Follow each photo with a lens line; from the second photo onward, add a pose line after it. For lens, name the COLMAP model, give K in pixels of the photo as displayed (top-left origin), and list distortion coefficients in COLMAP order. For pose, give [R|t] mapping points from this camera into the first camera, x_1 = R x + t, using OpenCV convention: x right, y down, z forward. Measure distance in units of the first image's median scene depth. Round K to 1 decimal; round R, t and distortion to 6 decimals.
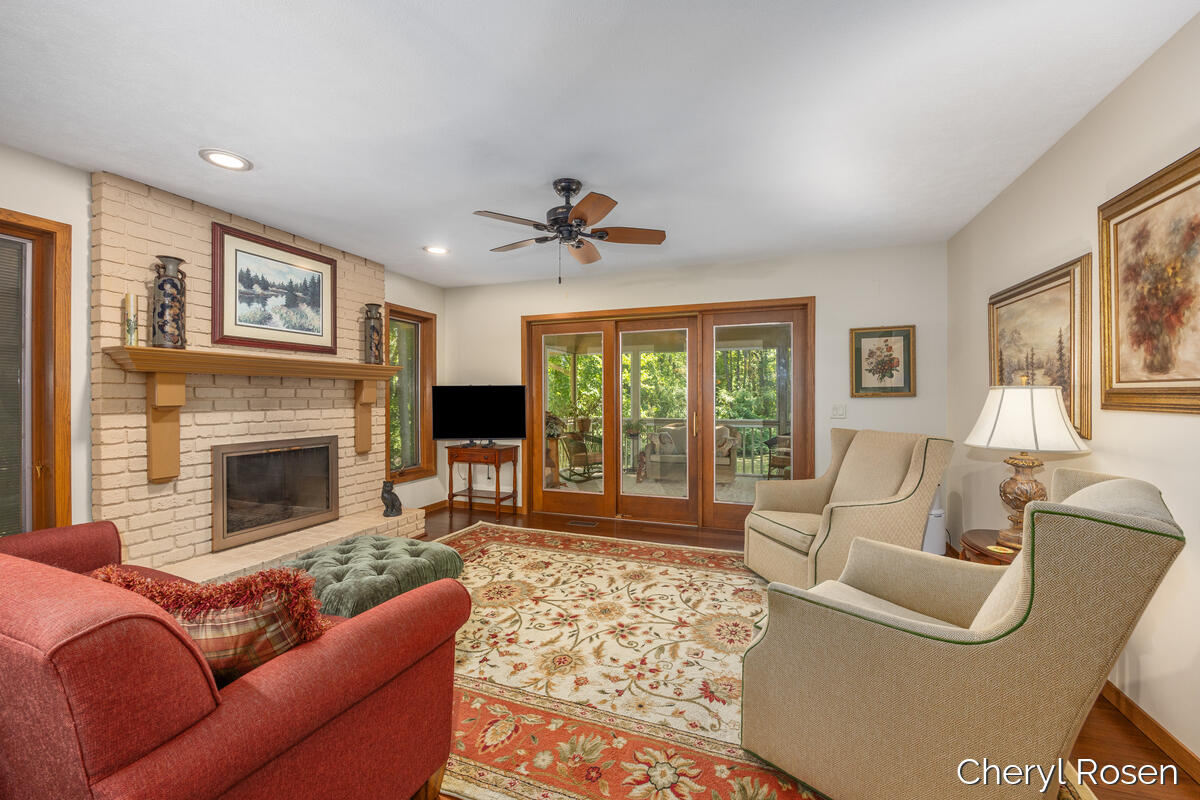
lens RADIAL K [[479.4, 0, 610.7], [0, 479.4, 394.3], [0, 0, 1]] dist [-0.002430, 0.000210]
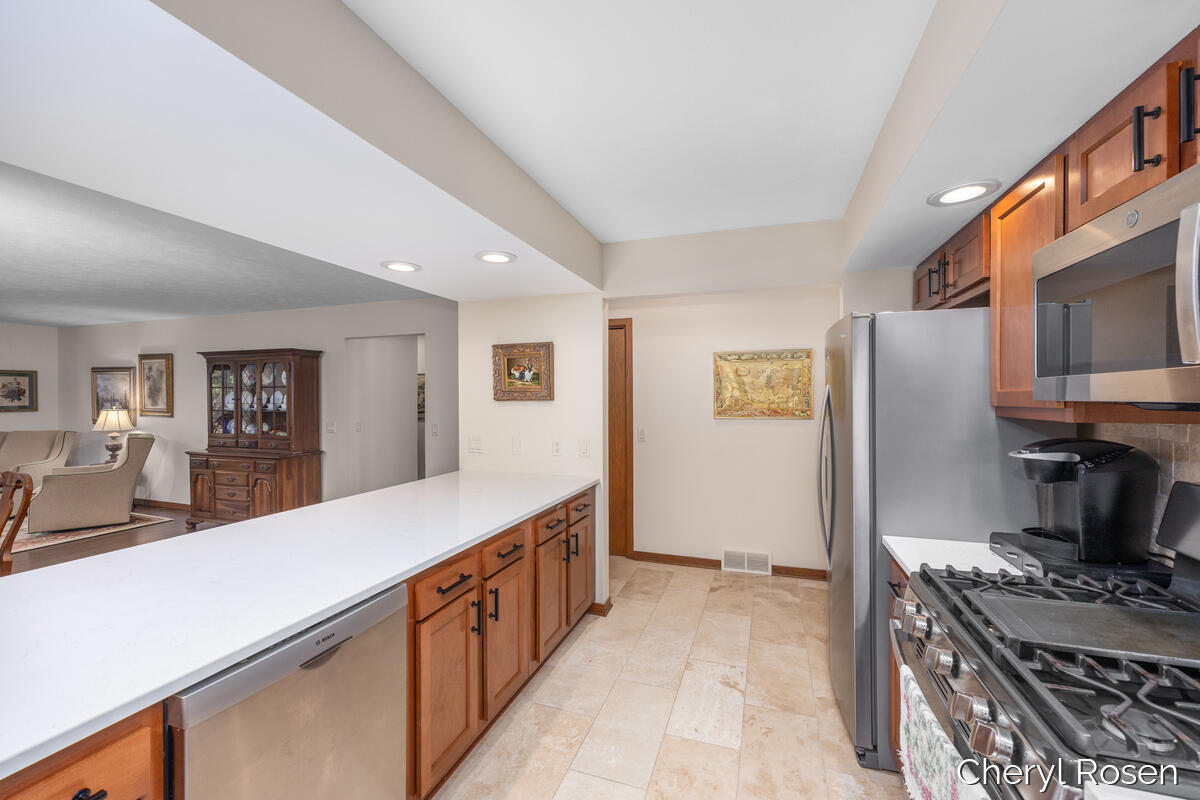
lens RADIAL K [[479.4, 0, 600.0], [0, 479.4, 402.5], [0, 0, 1]] dist [-0.002430, 0.000210]
pose [[-0.002028, -0.013897, 0.999901, -1.515092], [-0.007477, 0.999876, 0.013882, -0.088595], [-0.999970, -0.007449, -0.002132, -1.440682]]
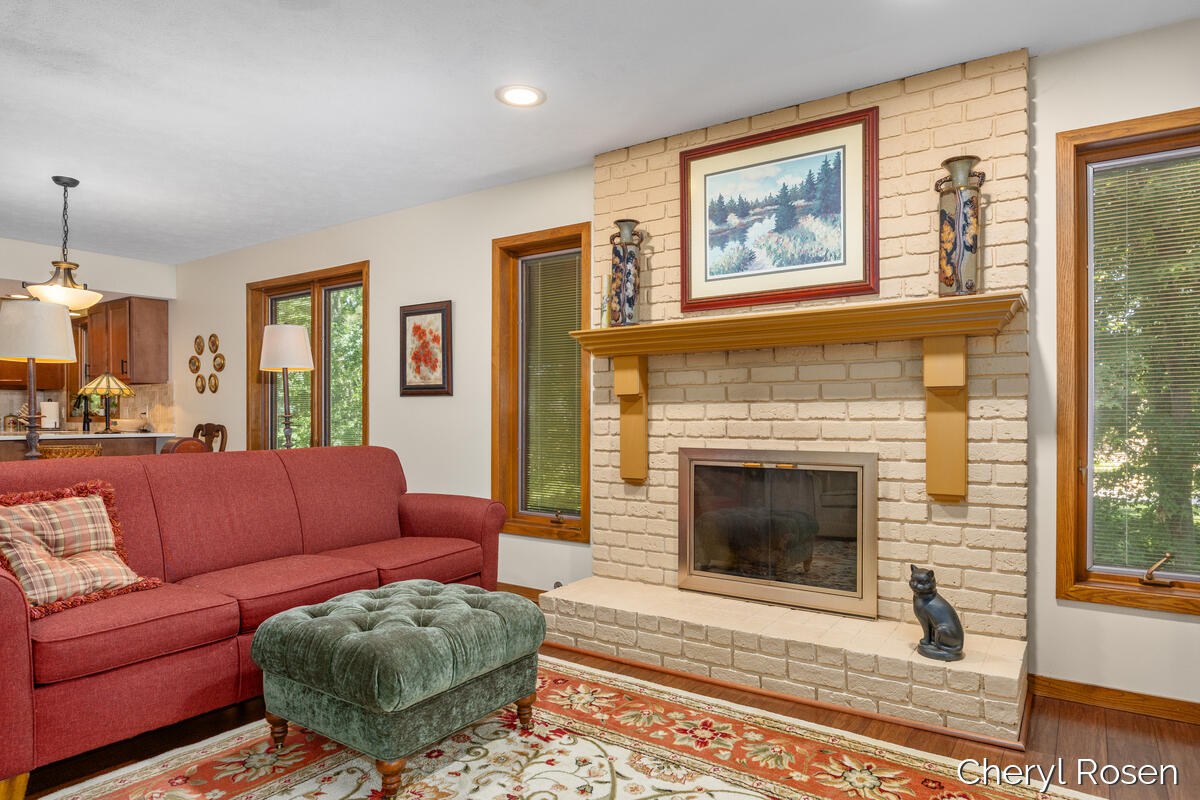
lens RADIAL K [[719.1, 0, 609.4], [0, 719.1, 418.1], [0, 0, 1]] dist [-0.008000, 0.002706]
pose [[-0.260974, -0.000076, -0.965346, 0.304968], [0.007281, 0.999971, -0.002047, 0.063811], [0.965319, -0.007563, -0.260966, 1.217771]]
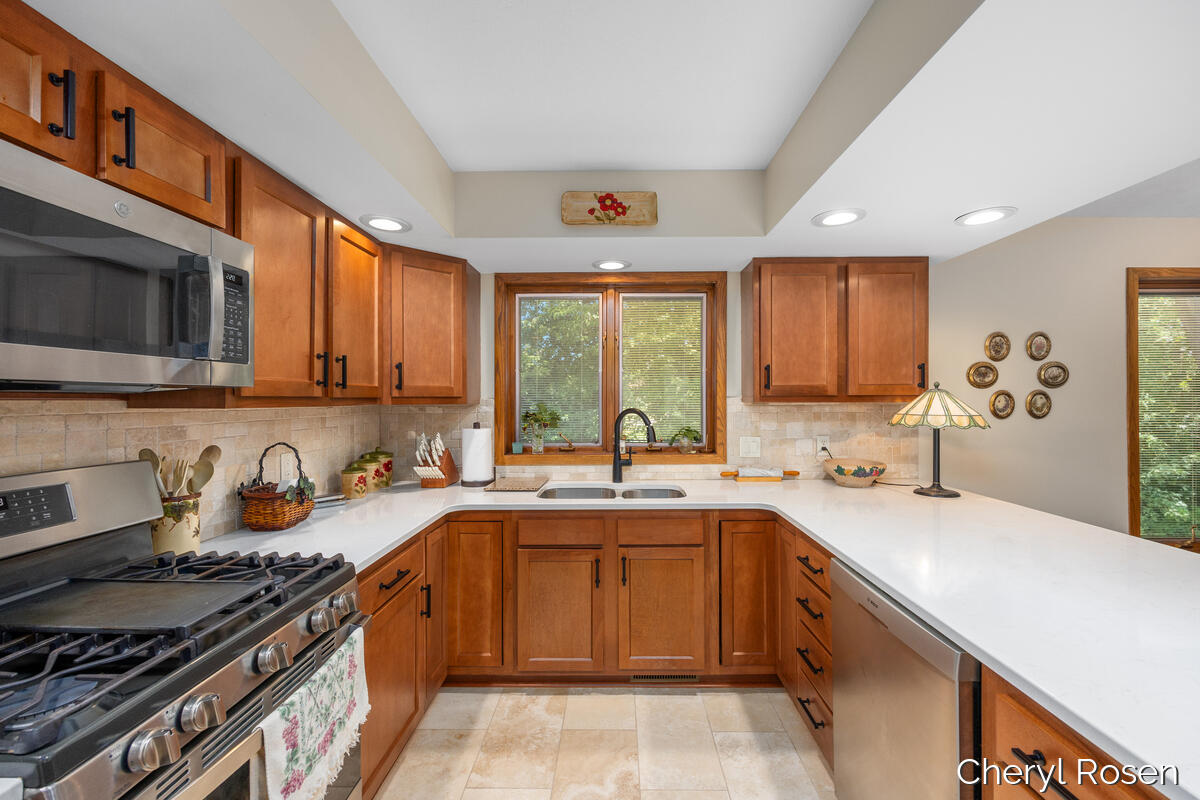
lens RADIAL K [[479.4, 0, 600.9], [0, 479.4, 400.6], [0, 0, 1]] dist [-0.002430, 0.000210]
pose [[0.312082, -0.000641, -0.950055, -0.776276], [0.011980, 0.999923, 0.003261, -0.071219], [0.949980, -0.012400, 0.312066, -1.571015]]
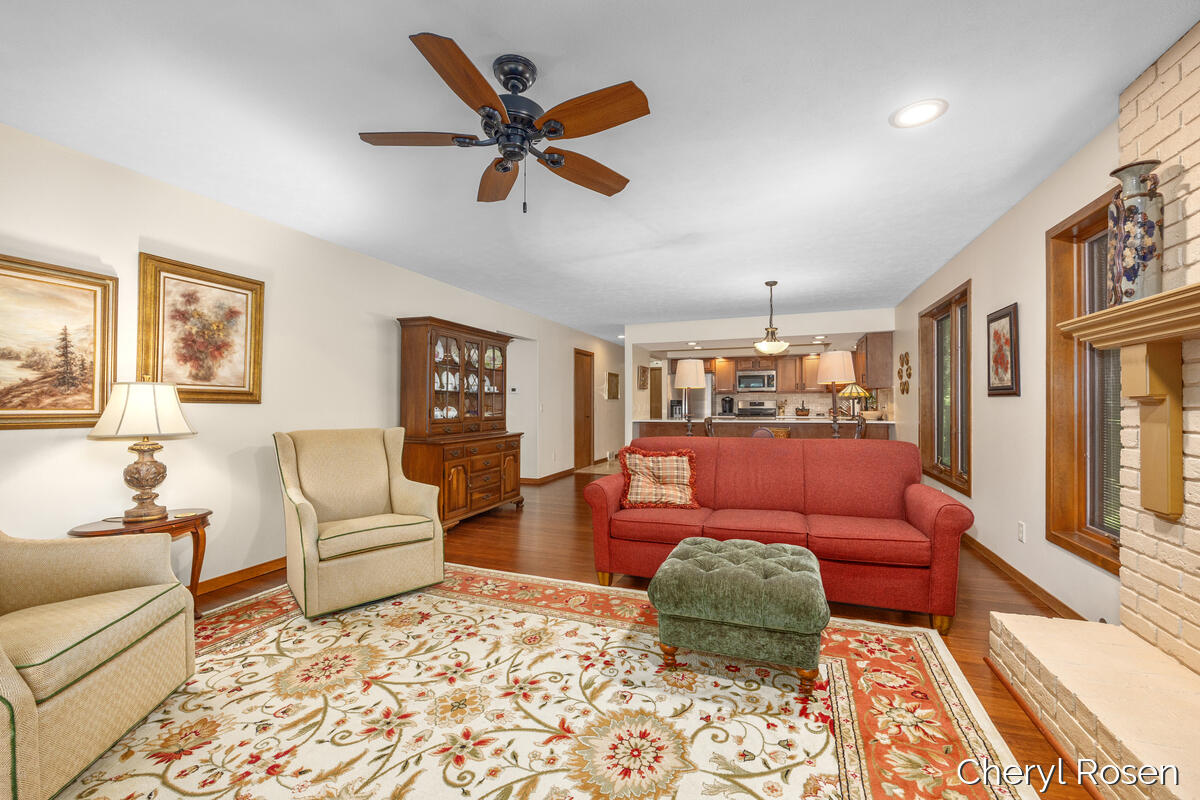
lens RADIAL K [[479.4, 0, 599.0], [0, 479.4, 399.0], [0, 0, 1]] dist [-0.002430, 0.000210]
pose [[-0.999526, 0.002845, 0.030654, -0.212302], [0.002229, 0.999796, -0.020096, 0.035561], [-0.030705, -0.020018, -0.999328, 1.555580]]
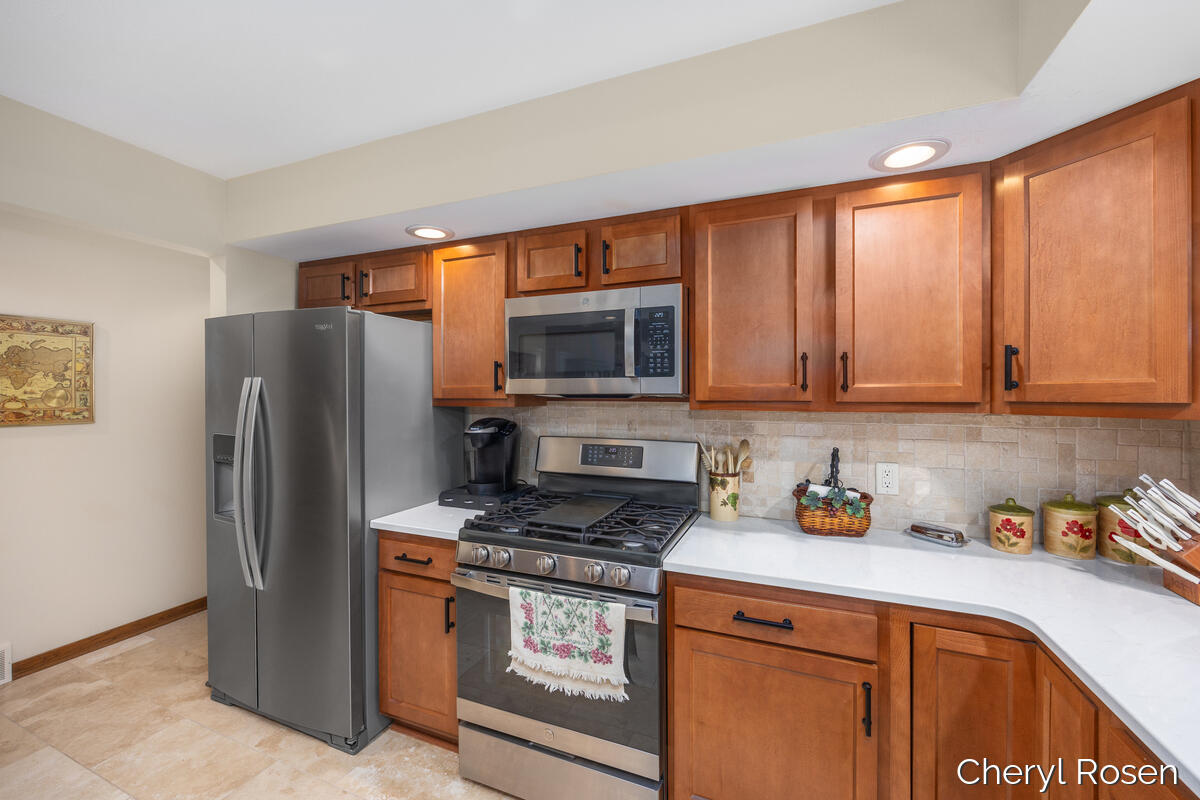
lens RADIAL K [[479.4, 0, 610.2], [0, 479.4, 394.0], [0, 0, 1]] dist [-0.002430, 0.000210]
pose [[-0.999168, -0.003831, 0.040592, -1.251207], [-0.004277, 0.999931, -0.010910, -0.079307], [-0.040547, -0.011074, -0.999116, -1.152212]]
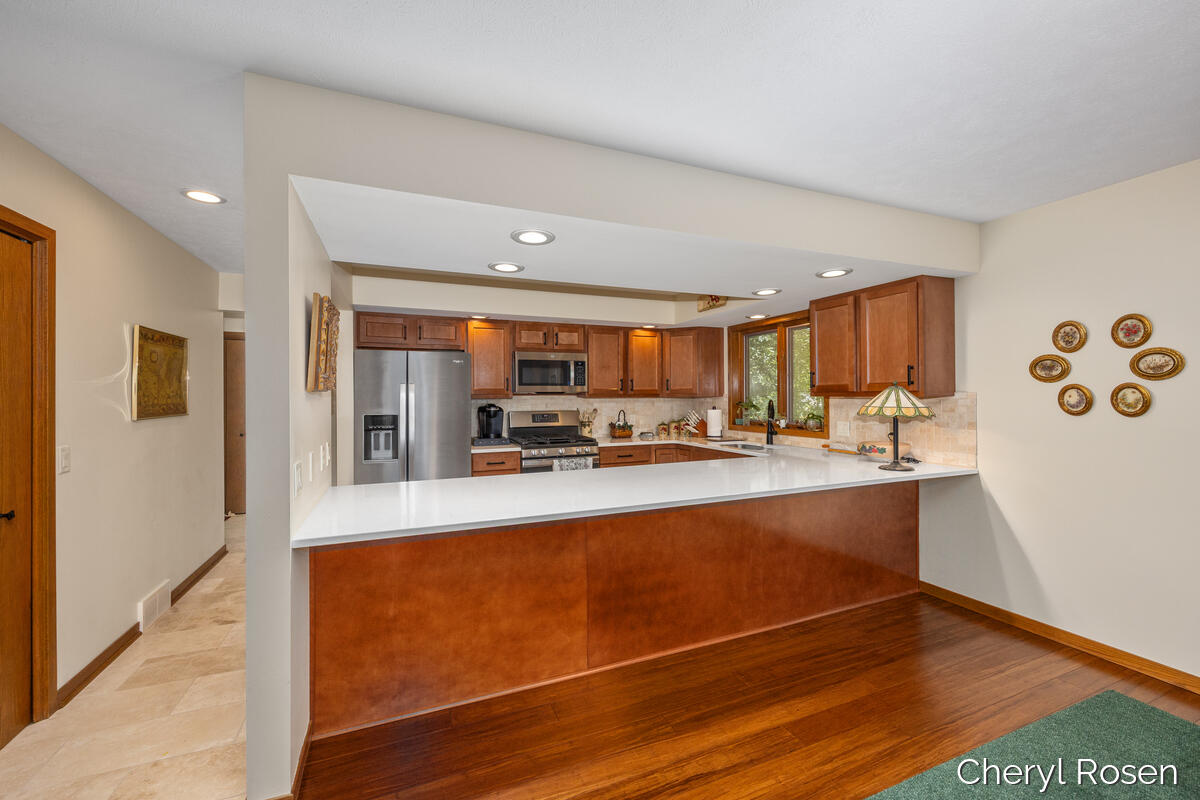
lens RADIAL K [[479.4, 0, 608.7], [0, 479.4, 397.7], [0, 0, 1]] dist [-0.002430, 0.000210]
pose [[-0.734049, 0.007287, -0.679057, -0.215905], [0.011635, 0.999931, -0.001847, -0.062308], [0.678996, -0.009256, -0.734083, -0.446638]]
